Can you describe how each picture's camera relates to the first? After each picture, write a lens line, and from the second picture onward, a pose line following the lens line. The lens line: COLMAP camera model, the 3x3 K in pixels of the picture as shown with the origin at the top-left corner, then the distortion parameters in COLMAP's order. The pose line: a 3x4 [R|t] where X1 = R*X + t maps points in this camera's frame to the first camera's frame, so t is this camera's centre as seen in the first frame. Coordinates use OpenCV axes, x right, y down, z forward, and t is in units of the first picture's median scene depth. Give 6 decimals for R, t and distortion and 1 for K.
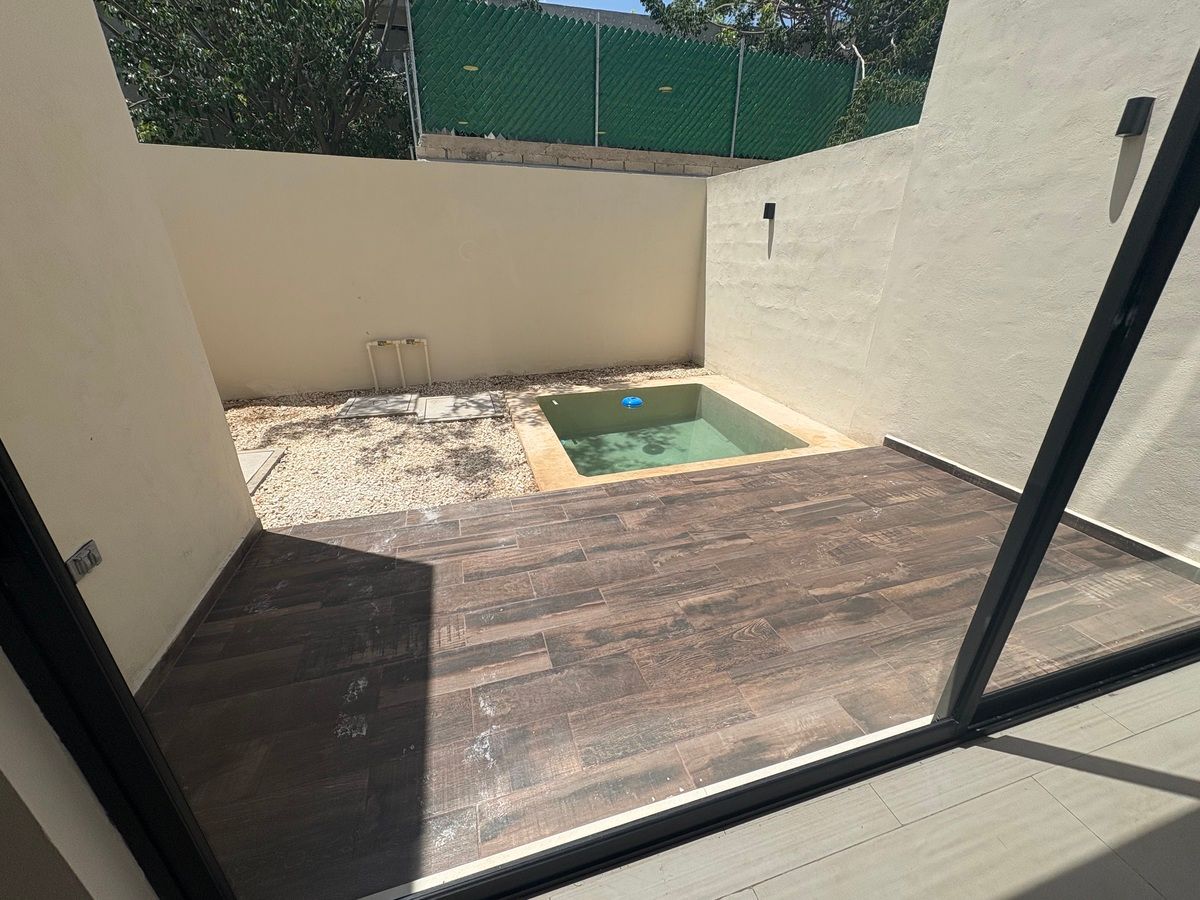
lens RADIAL K [[480.8, 0, 598.9], [0, 480.8, 446.7], [0, 0, 1]] dist [0.001583, 0.000041]
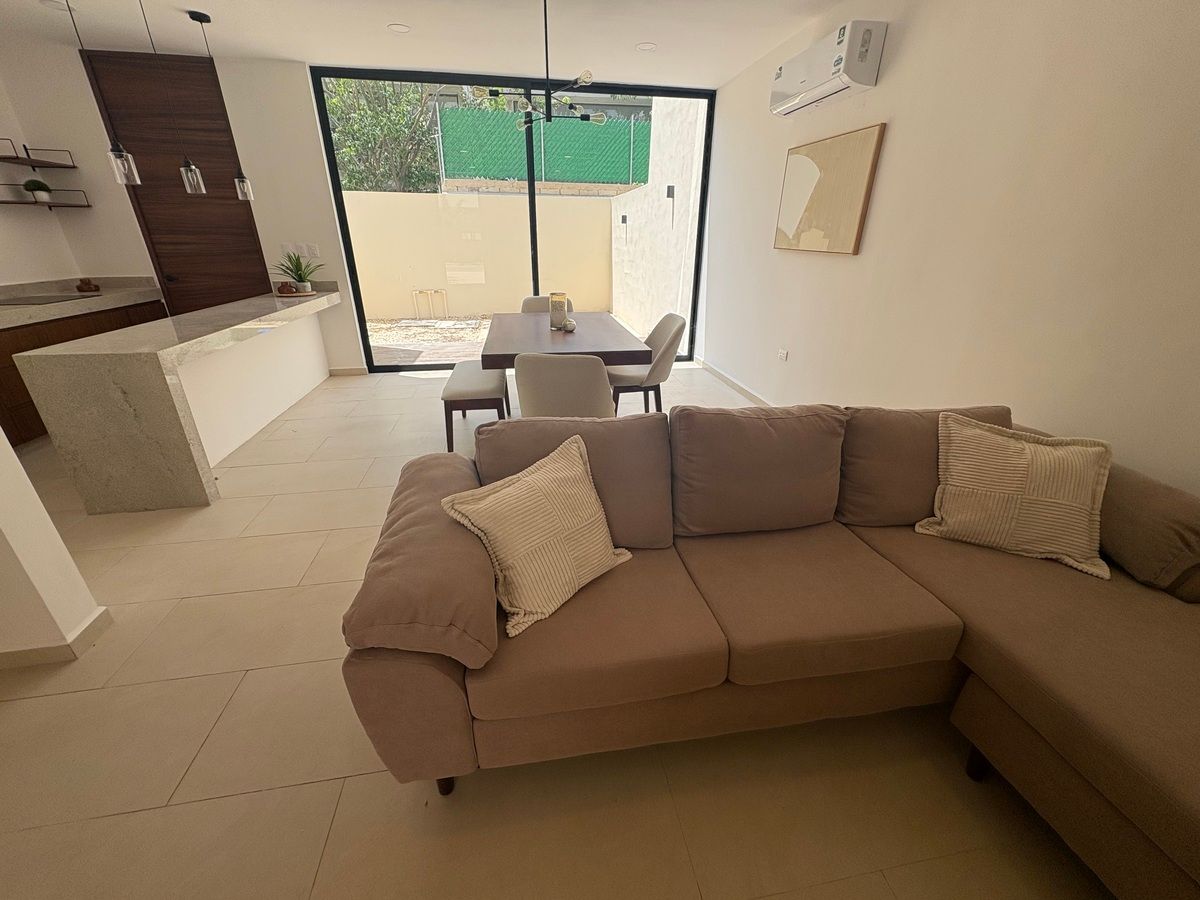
lens RADIAL K [[480.8, 0, 598.9], [0, 480.8, 446.7], [0, 0, 1]] dist [0.001583, 0.000041]
pose [[0.992951, 0.045235, -0.109550, 0.499417], [-0.044019, 0.998940, 0.013495, 0.353719], [0.110044, -0.008578, 0.993890, -0.836654]]
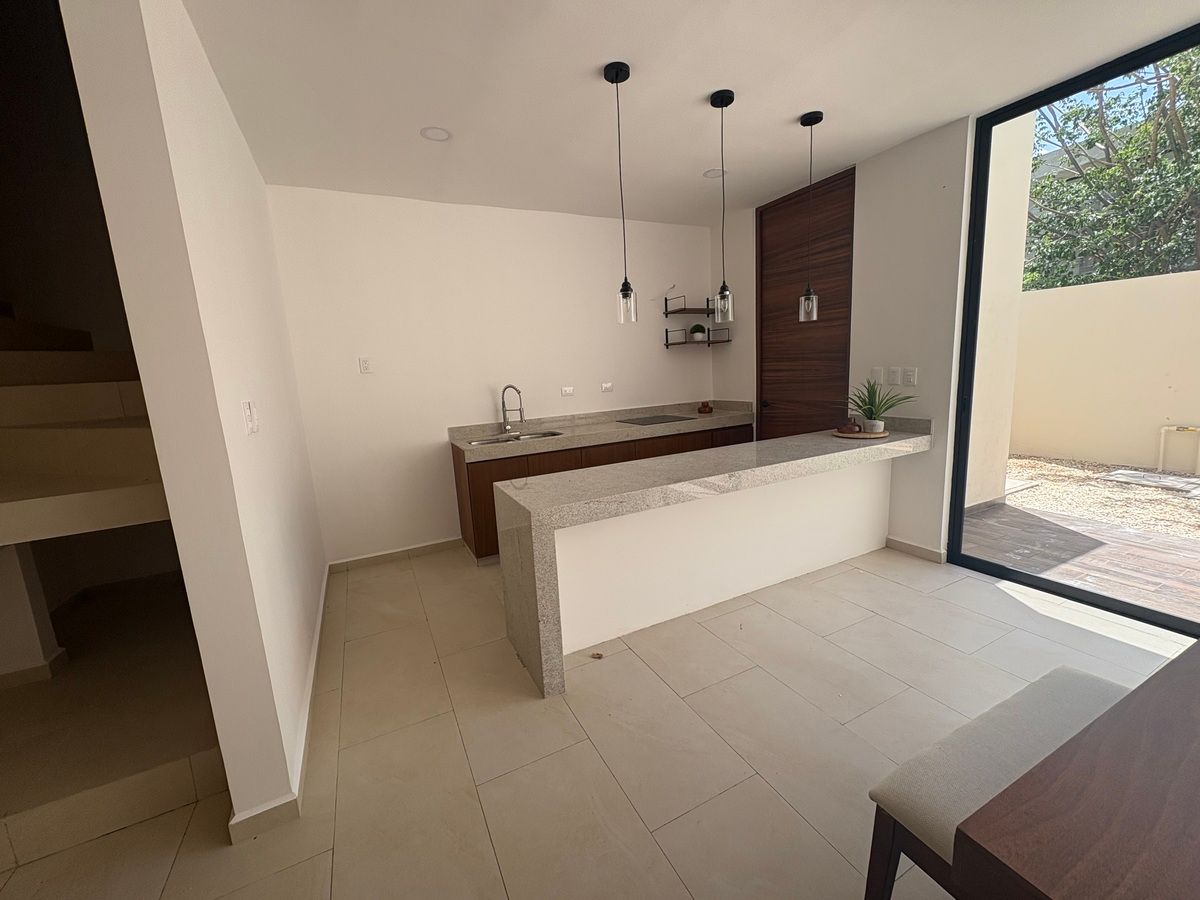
lens RADIAL K [[480.8, 0, 598.9], [0, 480.8, 446.7], [0, 0, 1]] dist [0.001583, 0.000041]
pose [[0.178877, 0.145367, -0.973073, 0.397299], [-0.332541, 0.939752, 0.079260, 0.181945], [0.925970, 0.309409, 0.216441, -0.453665]]
